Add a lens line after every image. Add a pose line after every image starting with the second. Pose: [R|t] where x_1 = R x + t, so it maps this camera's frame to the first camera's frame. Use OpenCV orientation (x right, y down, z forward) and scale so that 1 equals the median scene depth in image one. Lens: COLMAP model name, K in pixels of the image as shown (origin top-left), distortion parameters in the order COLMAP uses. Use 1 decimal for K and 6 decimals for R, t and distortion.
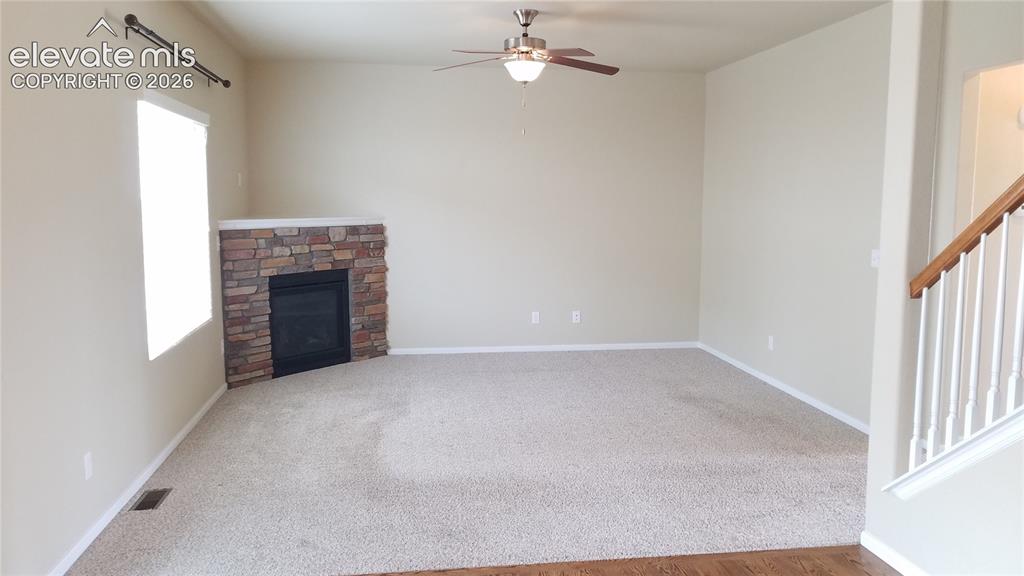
lens RADIAL K [[801.9, 0, 512.8], [0, 801.9, 287.2], [0, 0, 1]] dist [-0.002318, -0.004745]
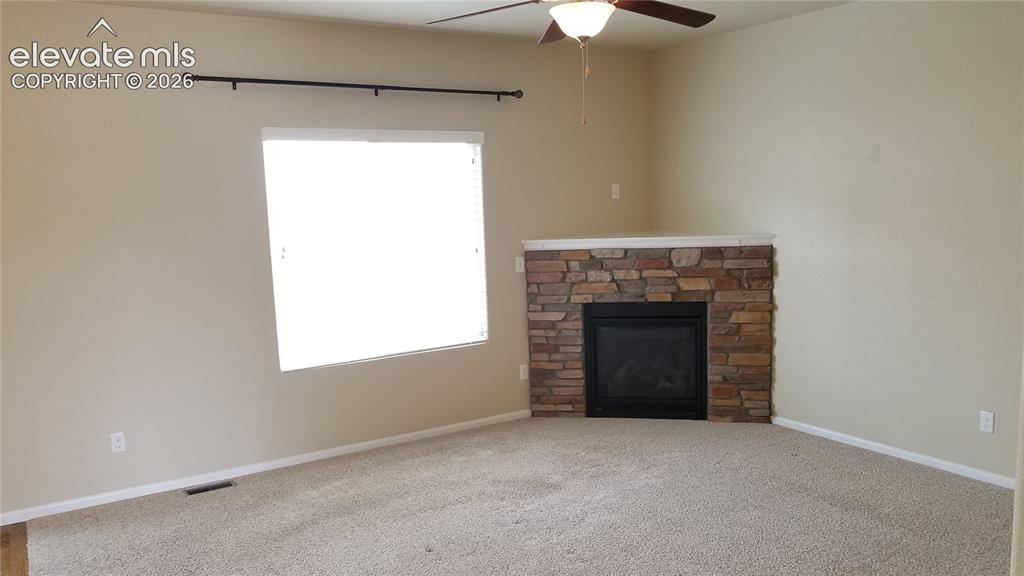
lens RADIAL K [[801.9, 0, 518.0], [0, 801.9, 321.1], [0, 0, 1]] dist [-0.002318, -0.004745]
pose [[0.406085, 0.120905, -0.905802, 0.452538], [-0.066879, 0.992483, 0.102493, -0.076521], [0.911385, 0.018958, 0.411118, 0.543203]]
